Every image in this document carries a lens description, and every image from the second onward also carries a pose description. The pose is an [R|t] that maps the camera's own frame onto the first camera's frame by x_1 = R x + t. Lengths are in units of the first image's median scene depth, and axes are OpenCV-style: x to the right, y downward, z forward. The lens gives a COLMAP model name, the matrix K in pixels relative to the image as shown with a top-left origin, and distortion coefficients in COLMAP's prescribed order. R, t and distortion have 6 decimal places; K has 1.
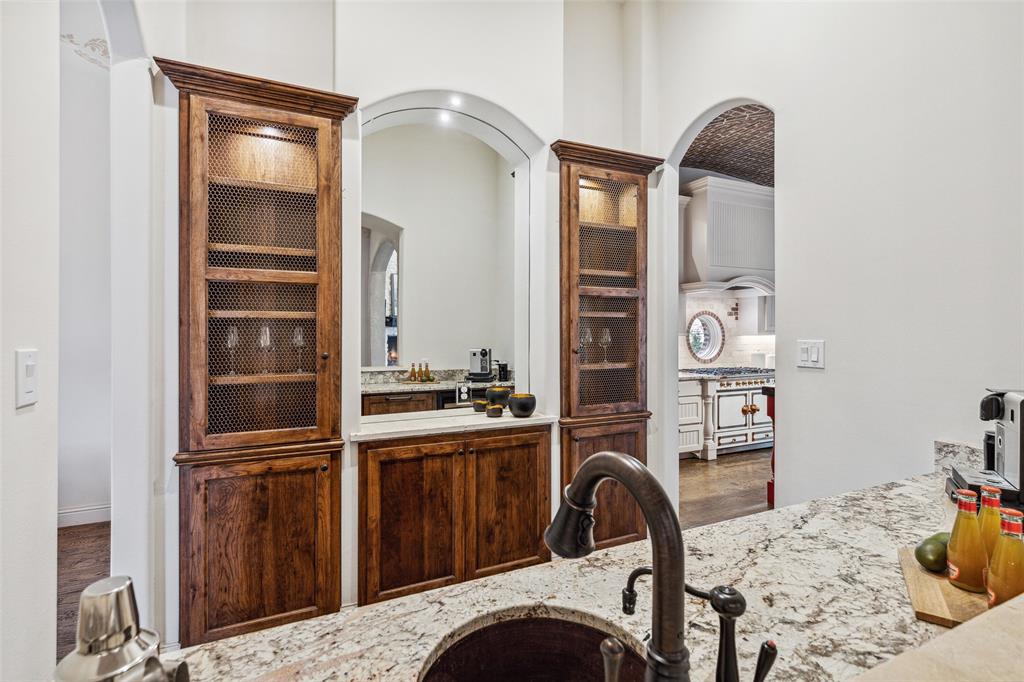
lens RADIAL K [[463.7, 0, 511.9], [0, 463.7, 336.5], [0, 0, 1]] dist [0.003403, 0.000218]
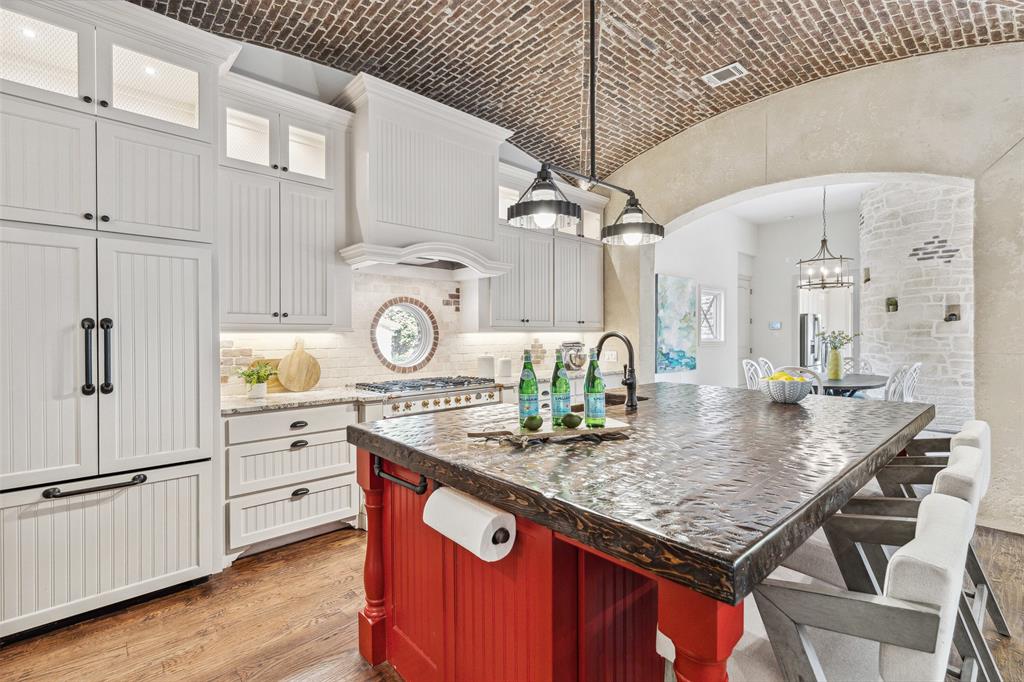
lens RADIAL K [[463.7, 0, 514.8], [0, 463.7, 338.0], [0, 0, 1]] dist [0.003403, 0.000218]
pose [[0.950606, -0.005005, 0.310359, 0.352352], [0.006893, 0.999964, -0.004988, 0.010295], [-0.310323, 0.006881, 0.950606, 0.289738]]
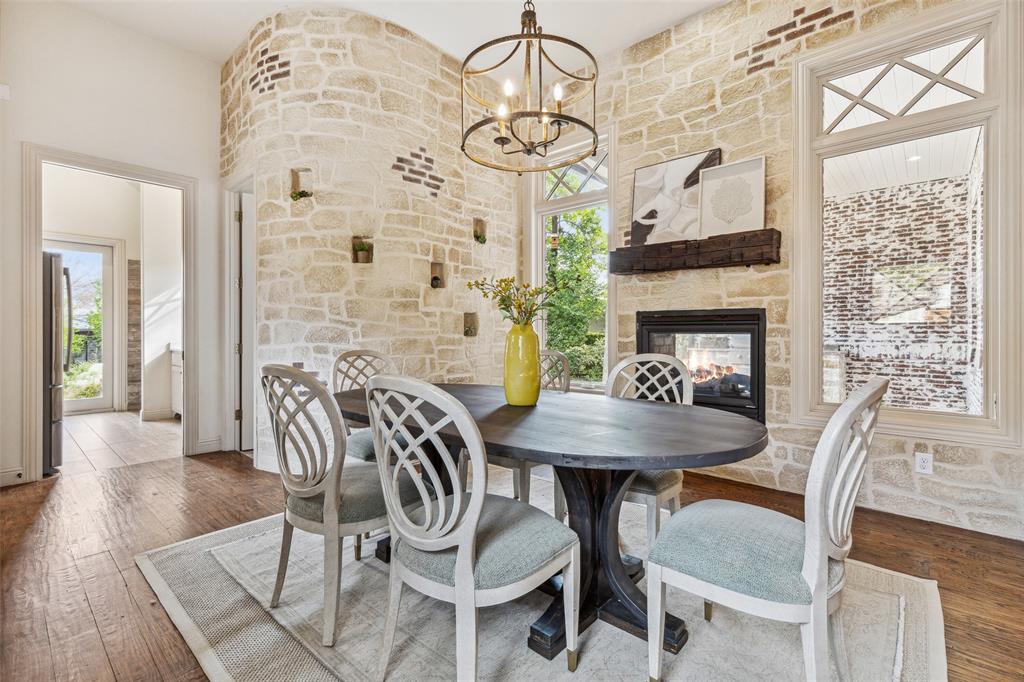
lens RADIAL K [[463.7, 0, 510.7], [0, 463.7, 335.8], [0, 0, 1]] dist [0.003403, 0.000218]
pose [[-0.402738, -0.008340, 0.915277, 0.817416], [0.010037, 0.999858, 0.013527, 0.030123], [-0.915260, 0.014635, -0.402597, 0.963400]]
